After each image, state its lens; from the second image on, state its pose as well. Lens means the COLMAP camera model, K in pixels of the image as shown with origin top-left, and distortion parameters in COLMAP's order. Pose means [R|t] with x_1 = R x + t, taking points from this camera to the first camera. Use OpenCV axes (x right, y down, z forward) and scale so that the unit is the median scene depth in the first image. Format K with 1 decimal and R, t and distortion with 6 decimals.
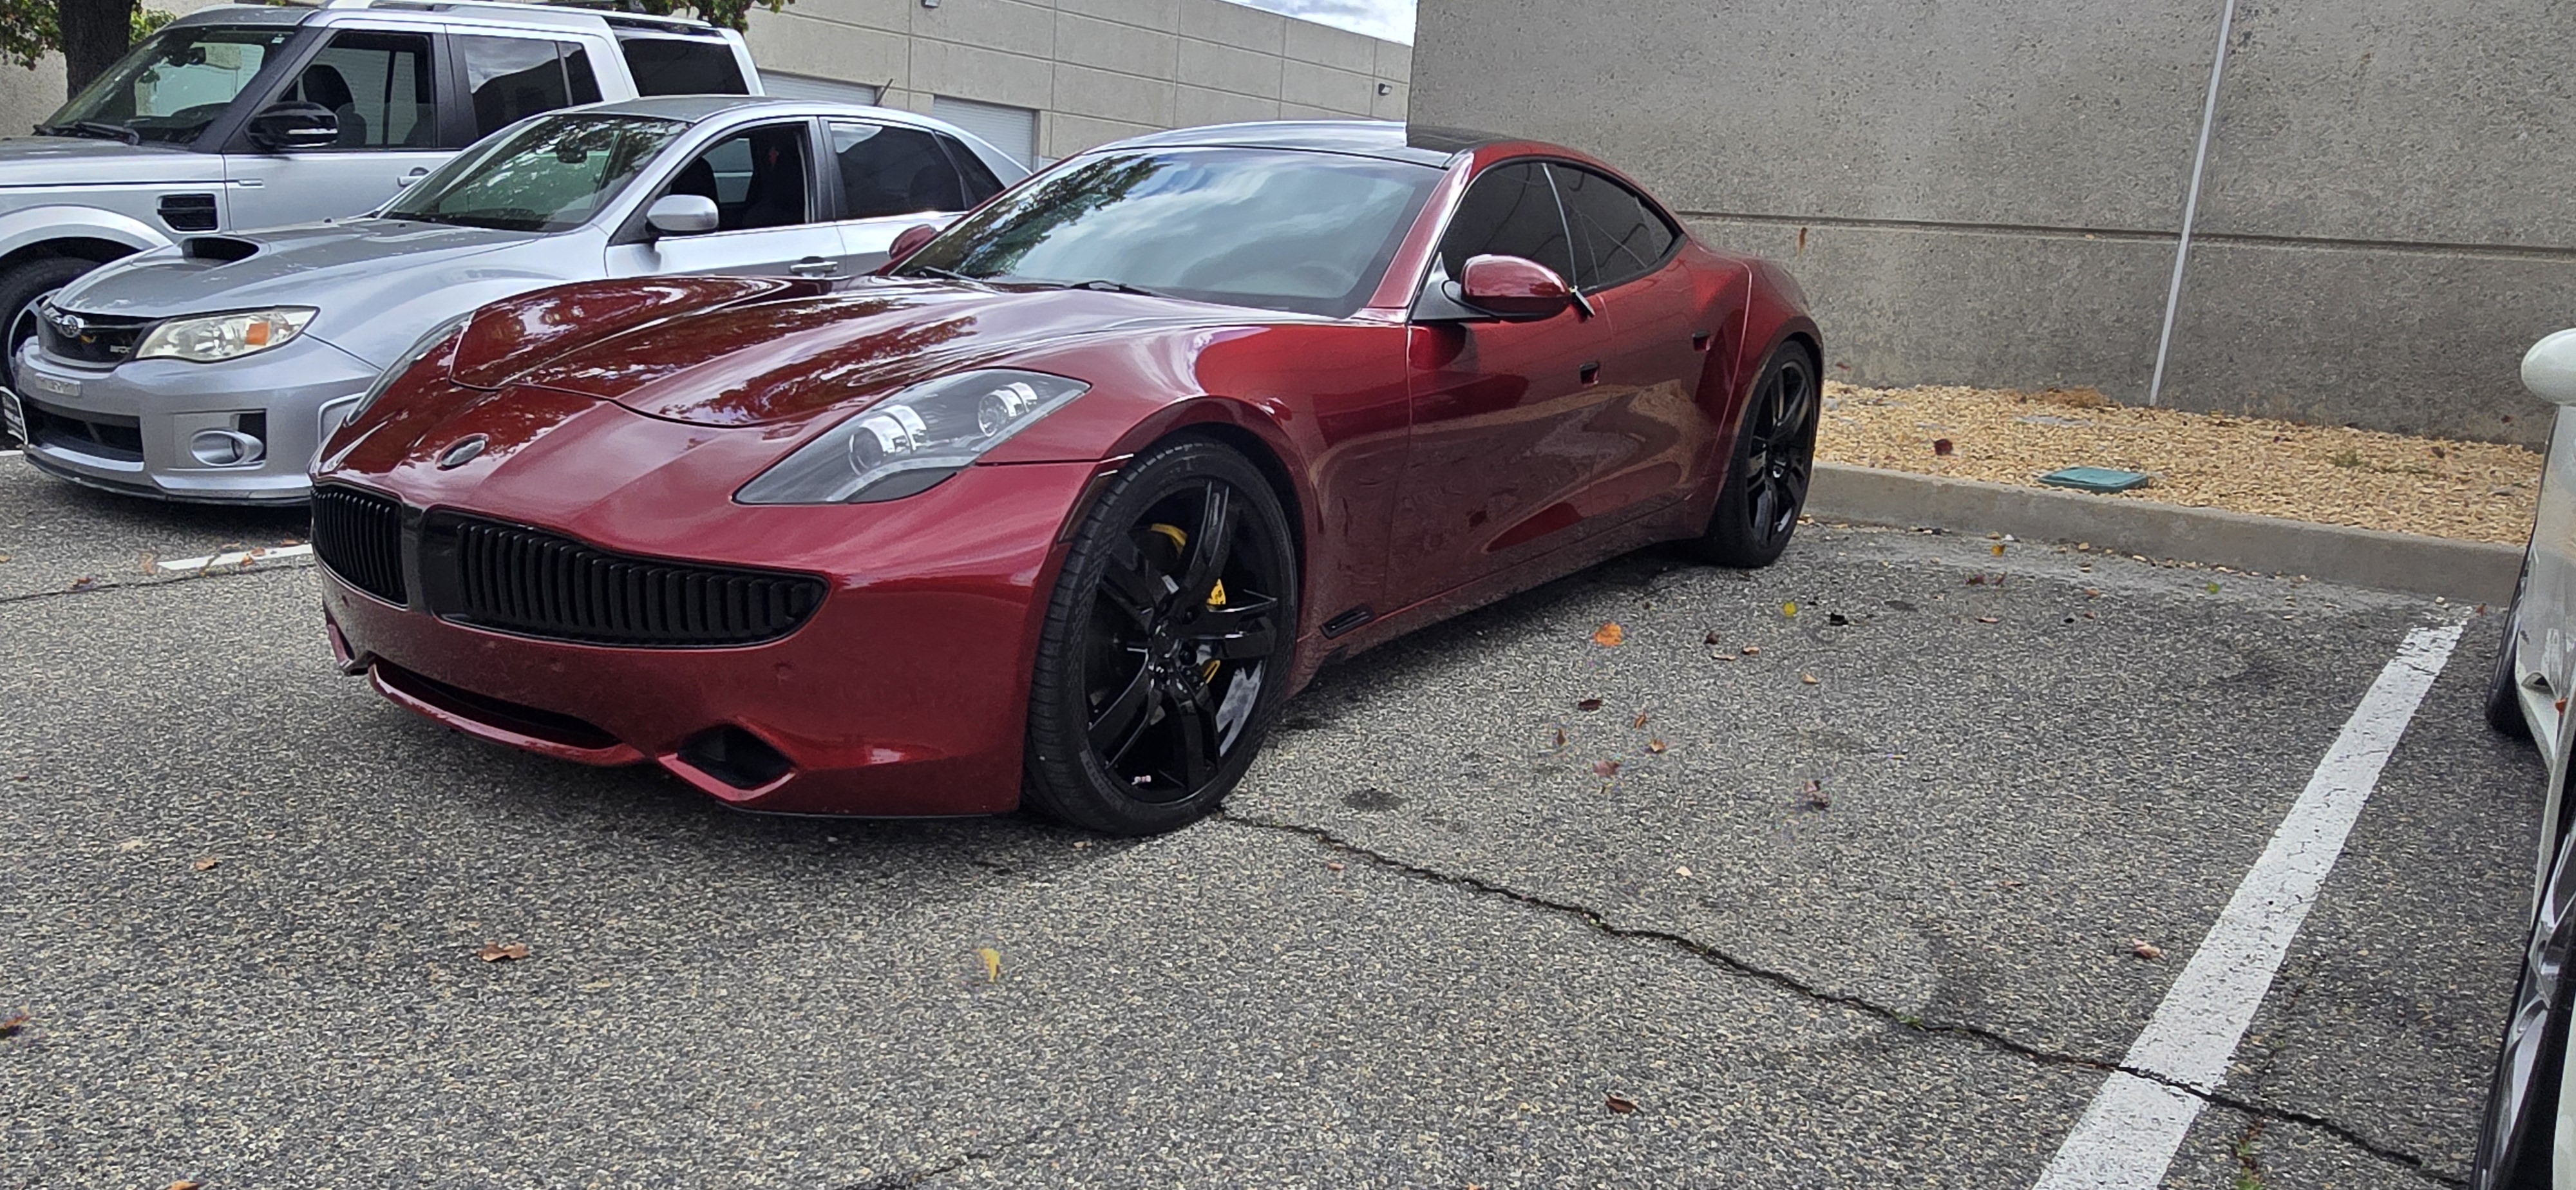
lens RADIAL K [[1762.8, 0, 1206.9], [0, 1762.8, 678.5], [0, 0, 1]] dist [0.003557, -0.001652]
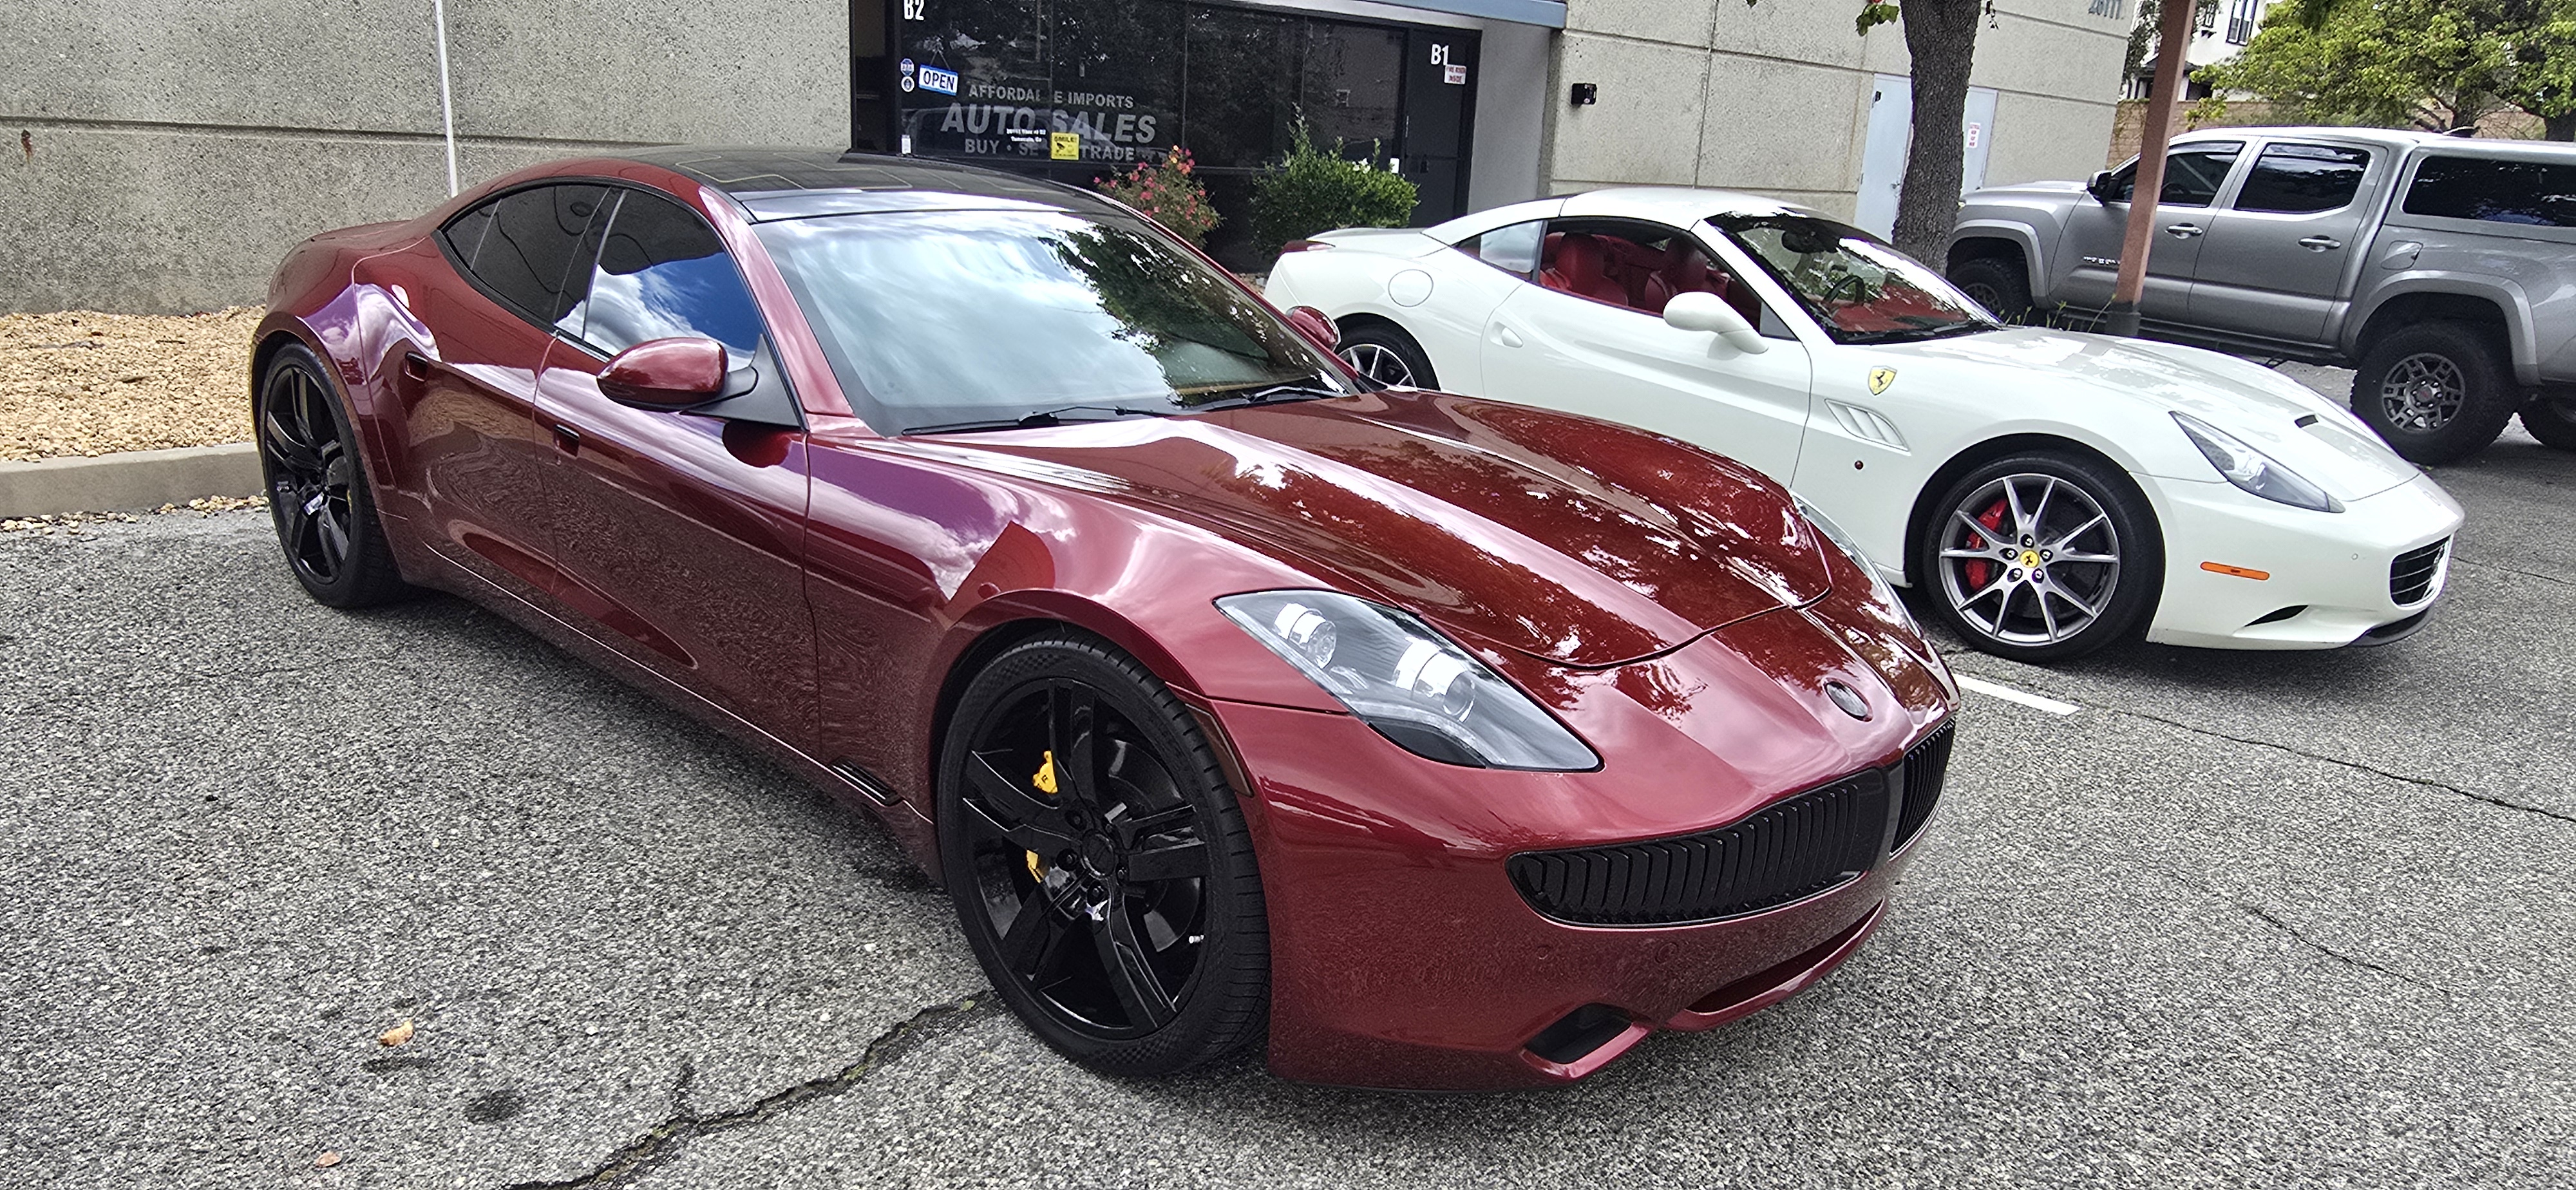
lens RADIAL K [[1756.1, 0, 1202.2], [0, 1756.1, 679.9], [0, 0, 1]] dist [0.003907, -0.001972]
pose [[0.138542, -0.335987, 0.931621, -0.665847], [0.206100, 0.929879, 0.304710, -0.246635], [-0.968674, 0.149792, 0.198075, 0.562480]]
